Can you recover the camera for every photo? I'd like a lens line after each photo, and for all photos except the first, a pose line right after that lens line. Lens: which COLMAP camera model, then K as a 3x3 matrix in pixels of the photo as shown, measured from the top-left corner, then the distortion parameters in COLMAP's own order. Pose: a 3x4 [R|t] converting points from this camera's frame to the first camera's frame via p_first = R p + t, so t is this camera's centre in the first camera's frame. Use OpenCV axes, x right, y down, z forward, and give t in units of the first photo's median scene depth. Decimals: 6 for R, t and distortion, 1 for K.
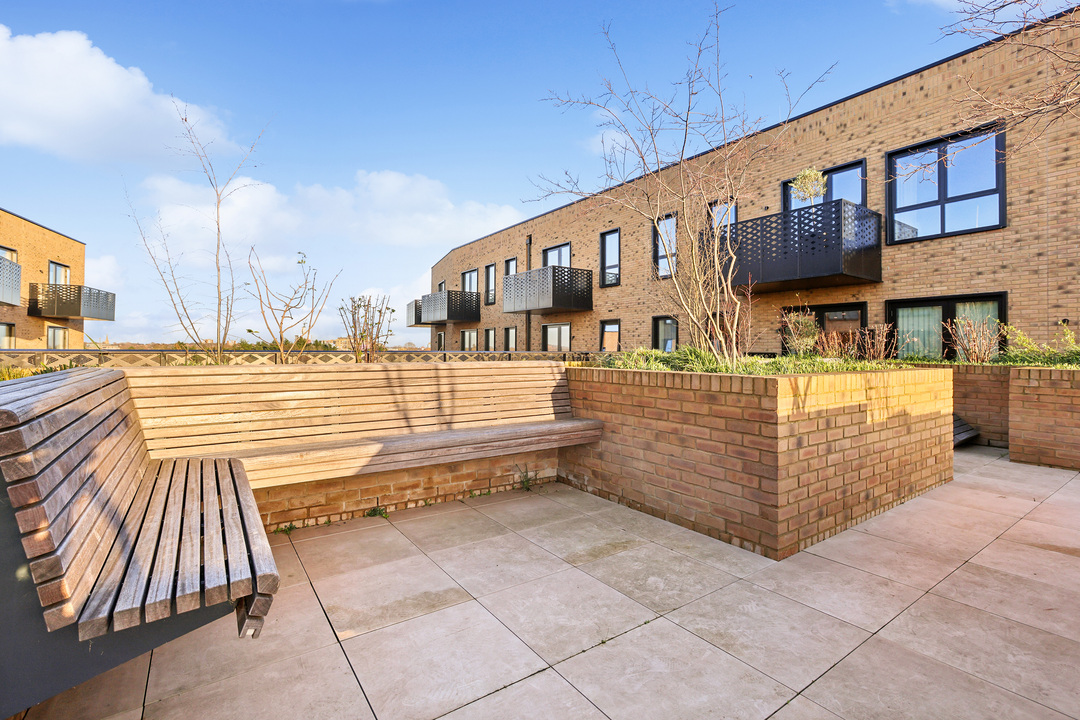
lens RADIAL K [[497.7, 0, 536.9], [0, 497.7, 342.4], [0, 0, 1]] dist [0.000326, 0.000371]
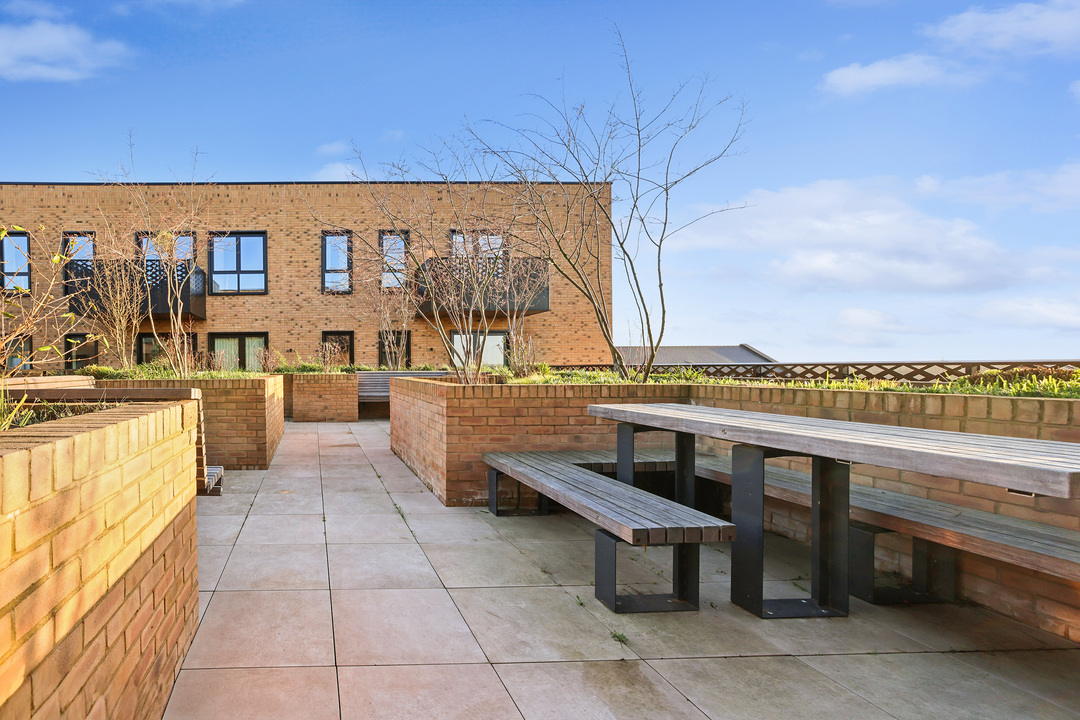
lens RADIAL K [[482.4, 0, 540.0], [0, 482.4, 360.0], [0, 0, 1]] dist [0.001845, 0.000238]
pose [[0.142479, 0.003190, 0.989793, -0.563538], [0.001832, 0.999992, -0.003486, 0.002147], [-0.989796, 0.002310, 0.142472, -0.162180]]
